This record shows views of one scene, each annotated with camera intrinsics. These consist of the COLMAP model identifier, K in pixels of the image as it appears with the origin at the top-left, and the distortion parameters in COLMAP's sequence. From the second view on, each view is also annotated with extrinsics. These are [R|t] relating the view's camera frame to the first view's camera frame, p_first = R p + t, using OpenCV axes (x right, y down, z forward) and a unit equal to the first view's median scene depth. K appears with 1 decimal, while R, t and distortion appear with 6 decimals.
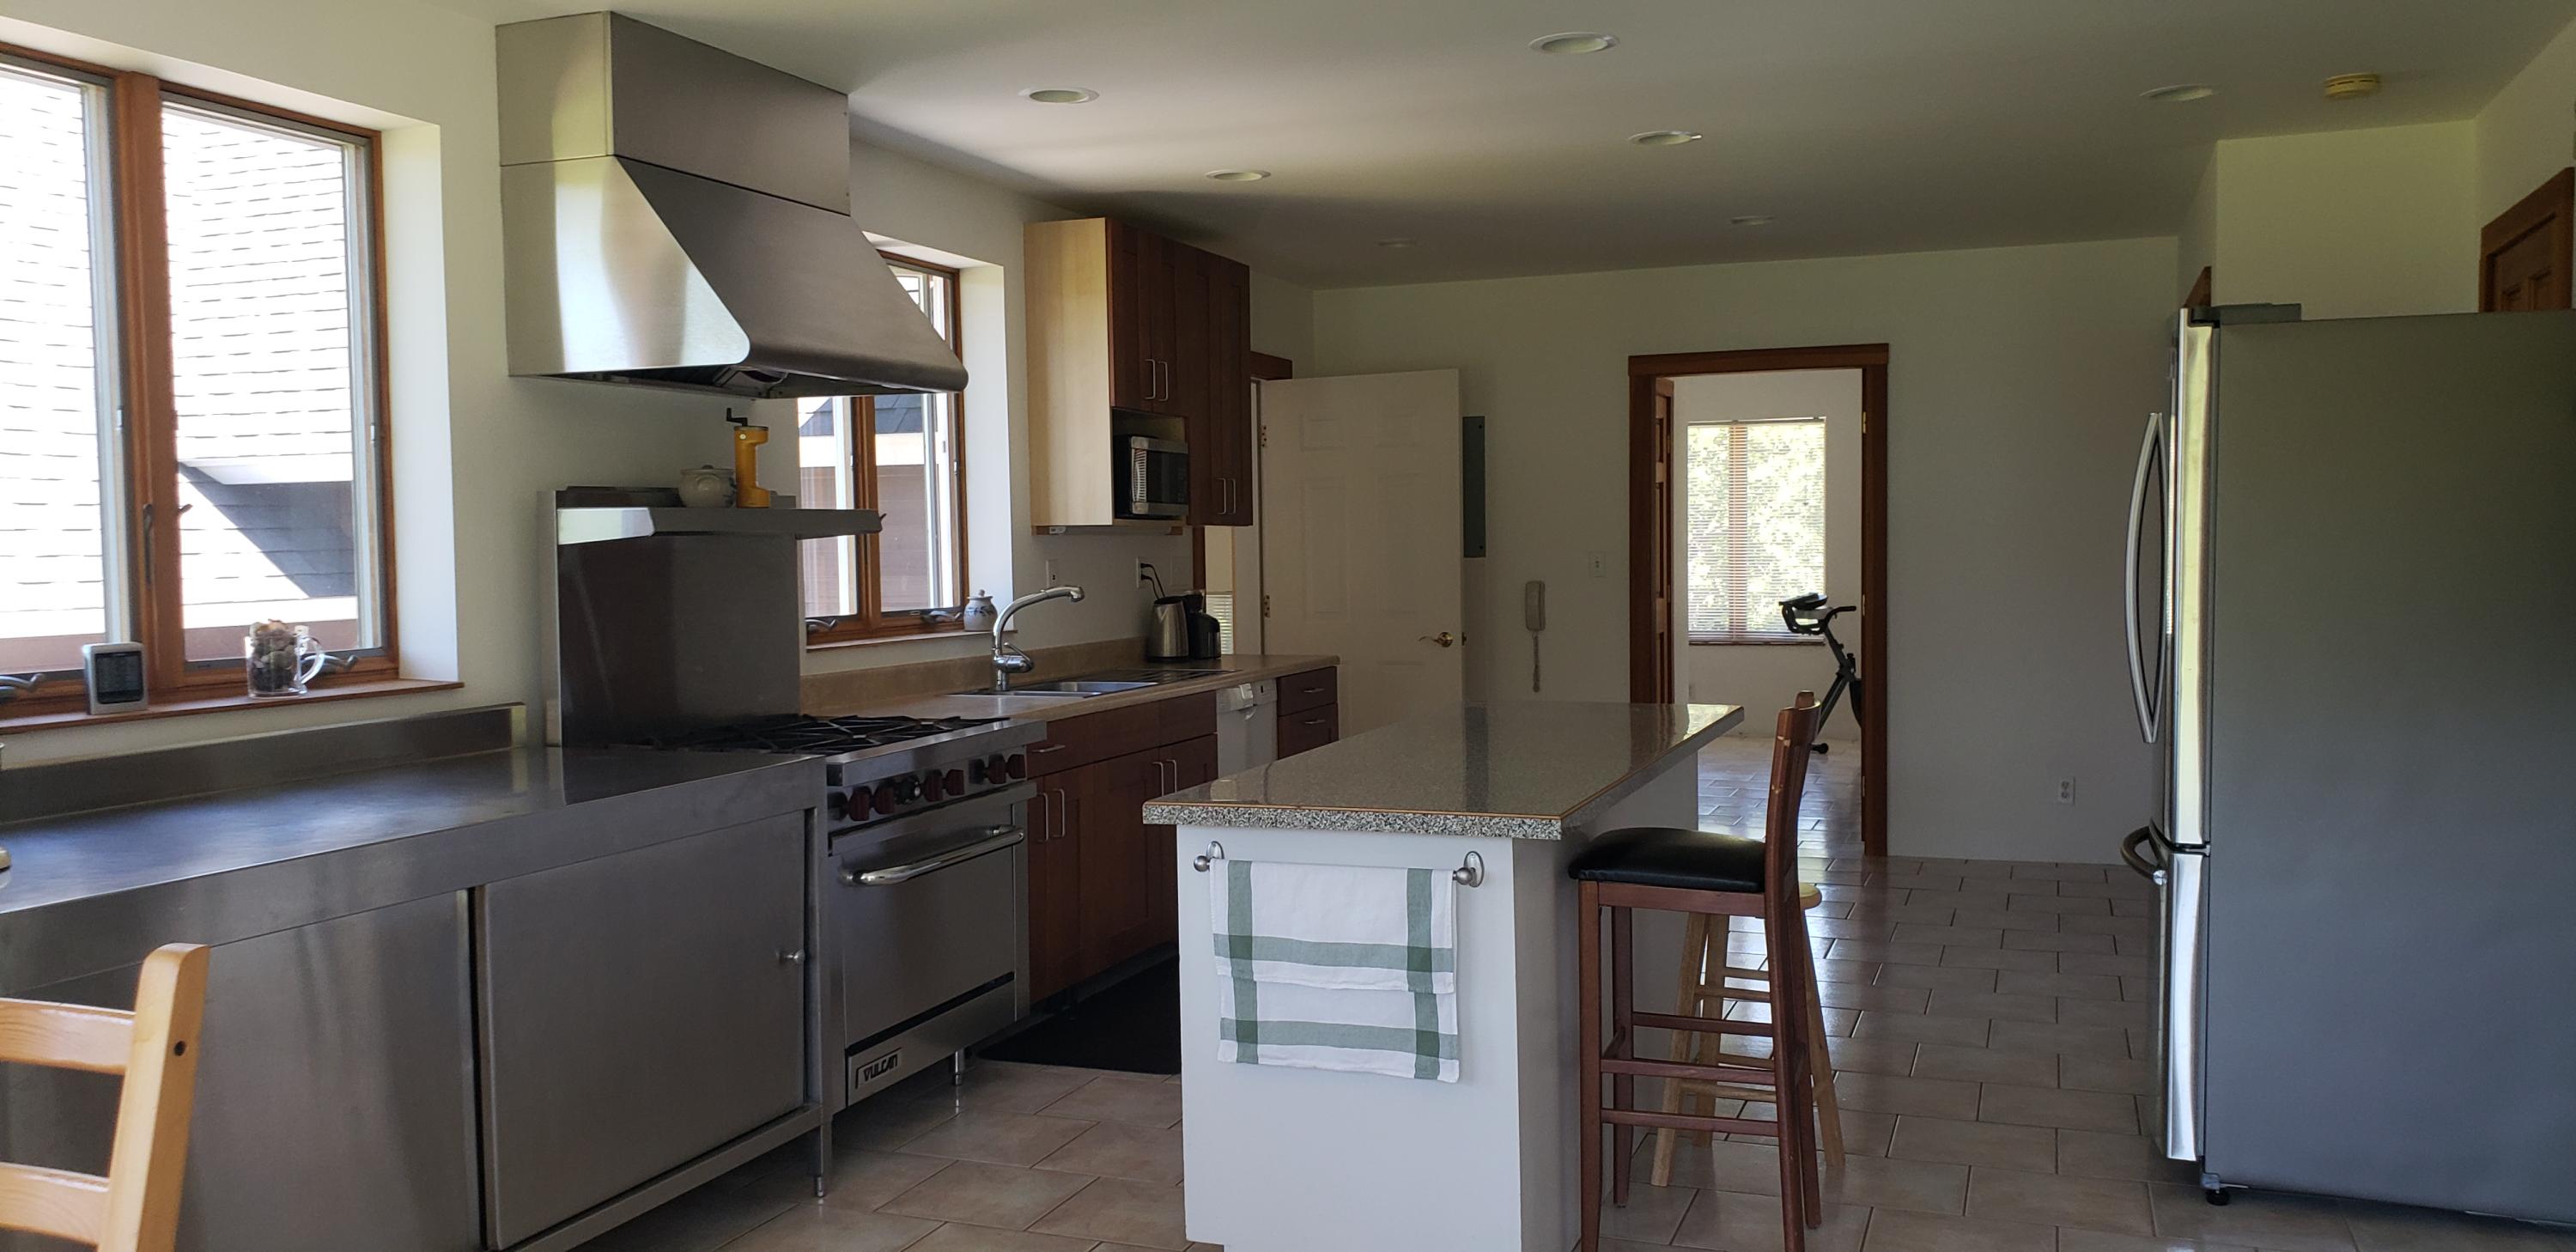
lens RADIAL K [[1997.7, 0, 1260.1], [0, 1997.7, 671.7], [0, 0, 1]] dist [0.118661, -0.202463]
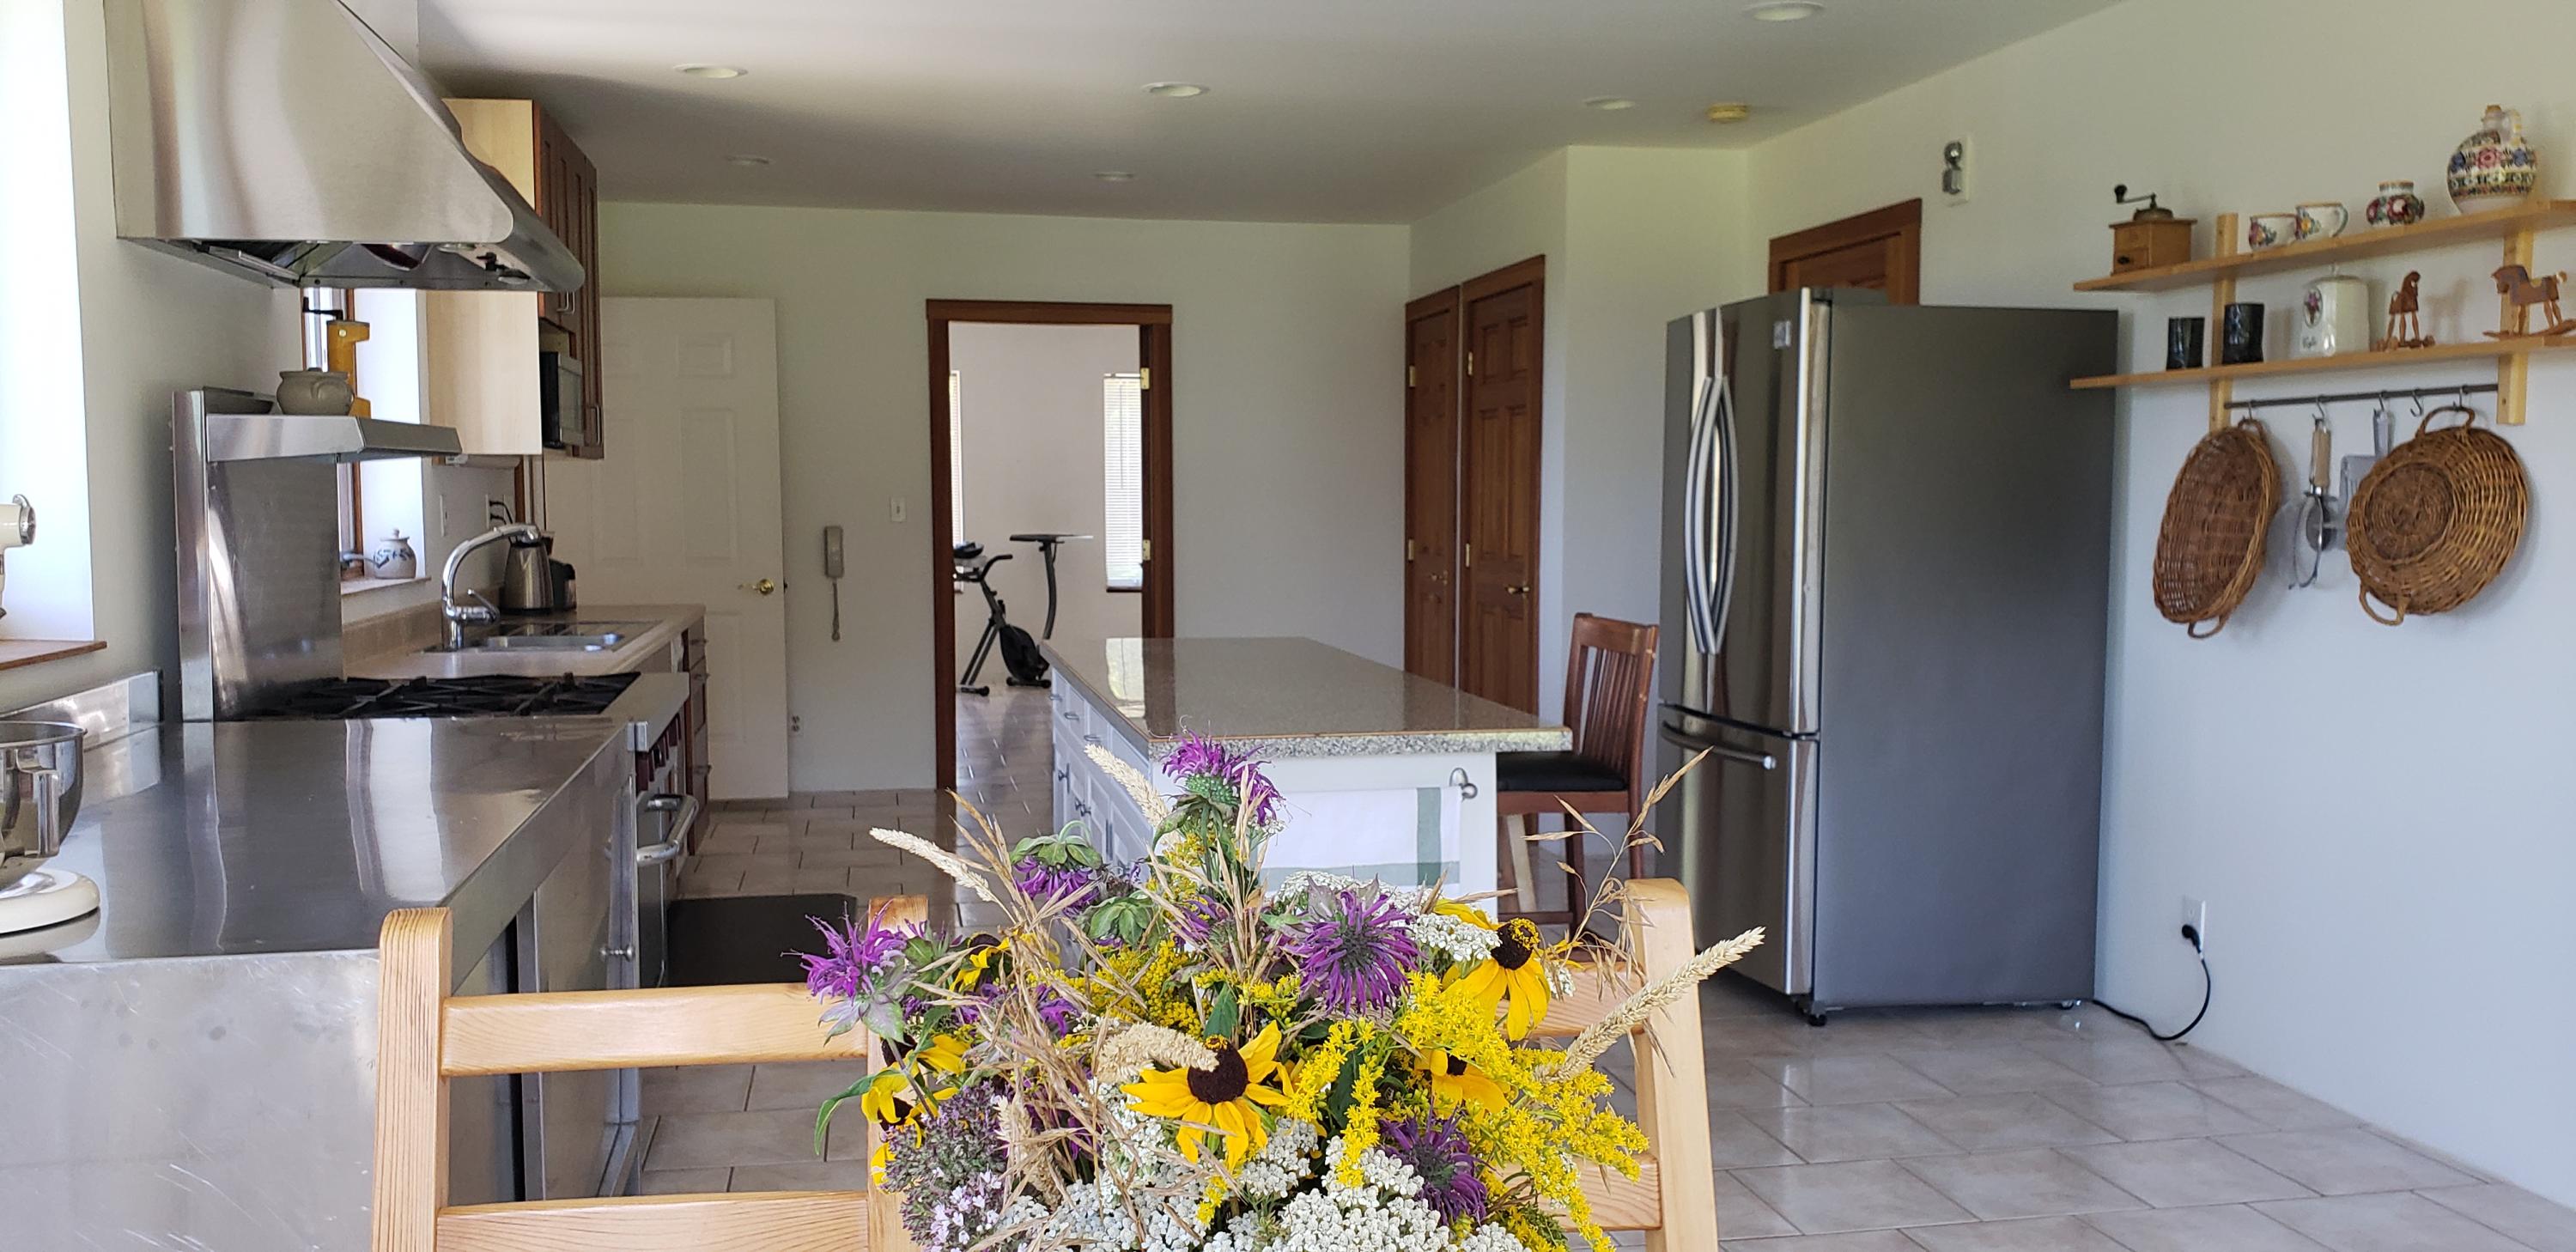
lens RADIAL K [[1997.7, 0, 1260.1], [0, 1997.7, 671.7], [0, 0, 1]] dist [0.118661, -0.202463]
pose [[0.855061, -0.036197, 0.517262, -0.280937], [0.024952, 0.999277, 0.028679, 0.003726], [-0.517926, -0.011615, 0.855346, 0.086260]]
